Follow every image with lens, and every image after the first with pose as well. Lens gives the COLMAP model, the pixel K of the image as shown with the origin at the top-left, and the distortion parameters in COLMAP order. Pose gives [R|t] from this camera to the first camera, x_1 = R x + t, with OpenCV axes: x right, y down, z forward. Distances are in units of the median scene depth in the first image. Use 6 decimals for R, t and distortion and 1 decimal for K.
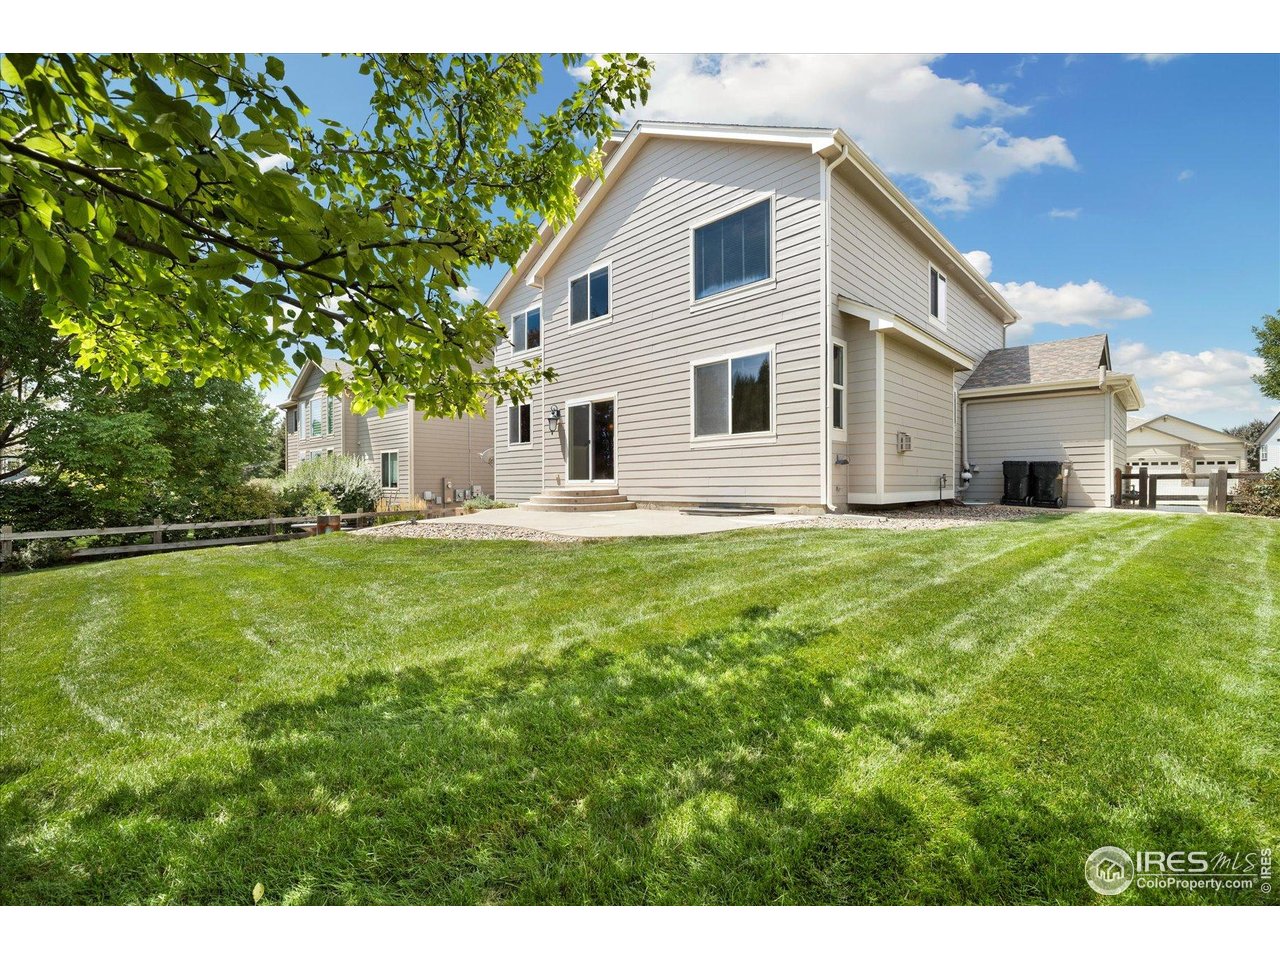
lens RADIAL K [[537.1, 0, 638.9], [0, 537.1, 484.0], [0, 0, 1]] dist [-0.000881, -0.000769]
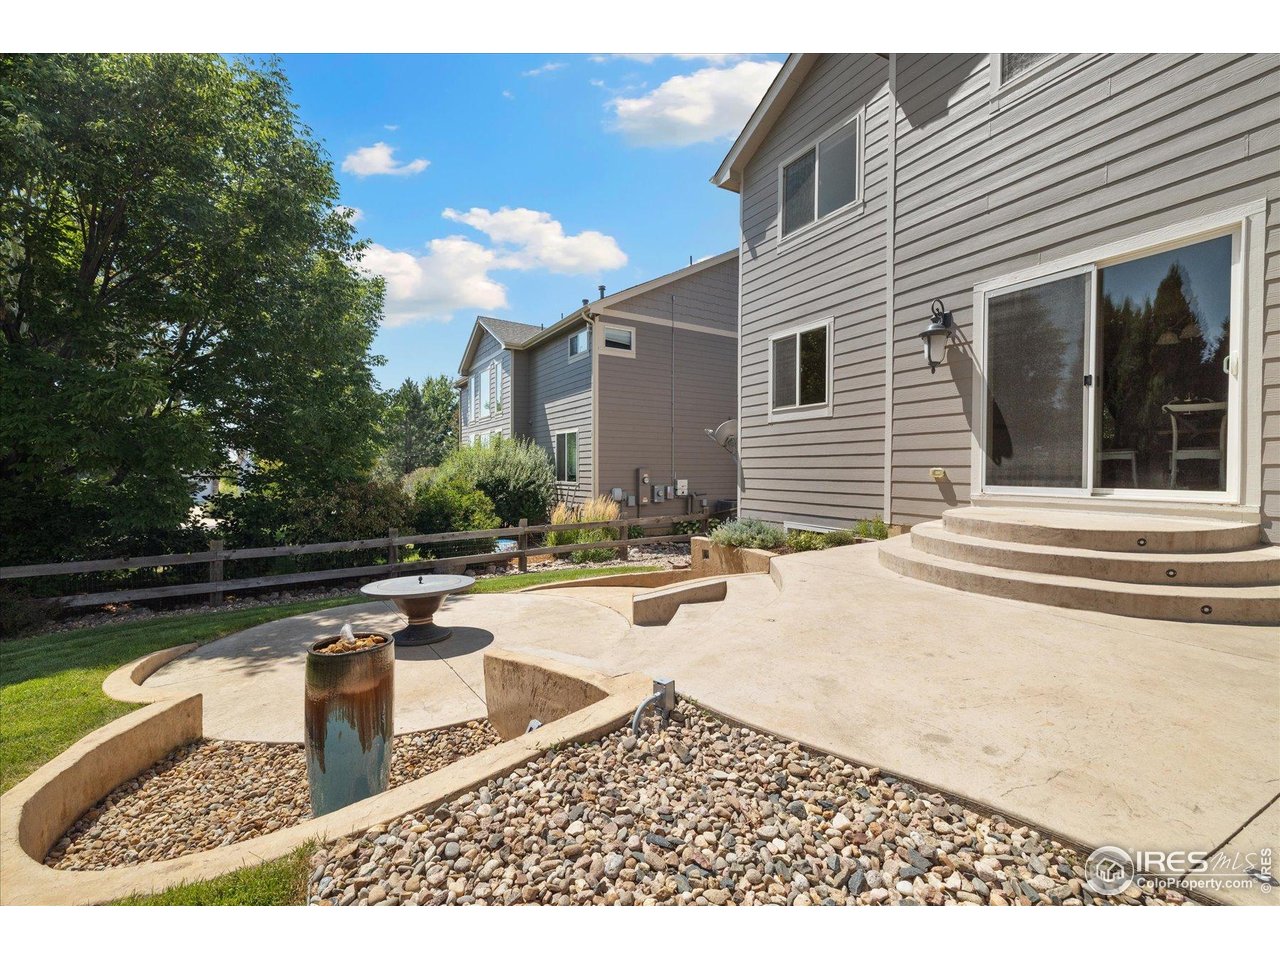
lens RADIAL K [[537.1, 0, 637.3], [0, 537.1, 475.9], [0, 0, 1]] dist [-0.000881, -0.000769]
pose [[0.954724, 0.009609, -0.297337, -0.267479], [-0.006049, 0.999899, 0.012891, -0.018778], [0.297431, -0.010509, 0.954685, 0.572855]]
